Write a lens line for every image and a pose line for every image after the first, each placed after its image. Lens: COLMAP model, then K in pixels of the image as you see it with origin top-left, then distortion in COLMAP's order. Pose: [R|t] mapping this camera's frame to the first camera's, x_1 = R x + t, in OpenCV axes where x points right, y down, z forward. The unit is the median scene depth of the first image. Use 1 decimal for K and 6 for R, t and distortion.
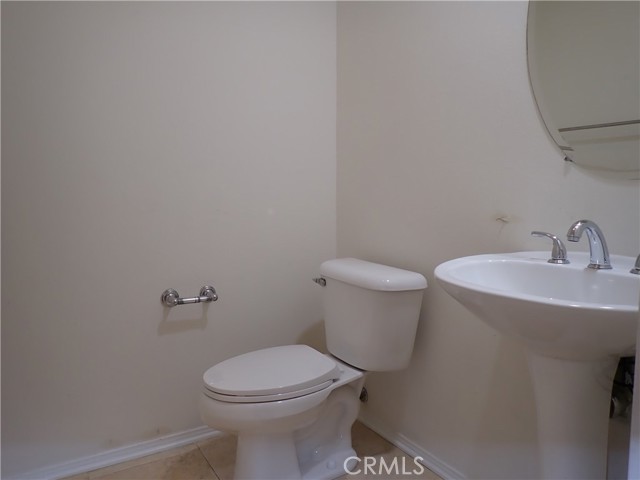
lens RADIAL K [[474.7, 0, 320.0], [0, 474.7, 240.0], [0, 0, 1]] dist [0.000824, 0.004551]
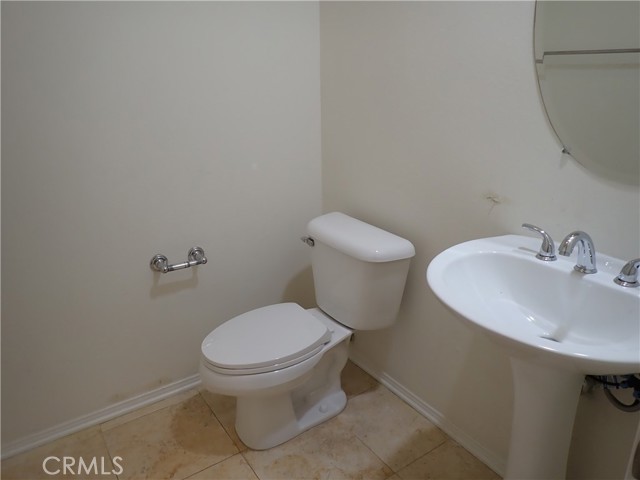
lens RADIAL K [[474.7, 0, 320.0], [0, 474.7, 240.0], [0, 0, 1]] dist [0.000824, 0.004551]
pose [[0.998454, -0.029593, 0.047048, -0.023973], [0.017186, 0.969370, 0.245001, -0.172280], [-0.052857, -0.243814, 0.968380, 0.026179]]
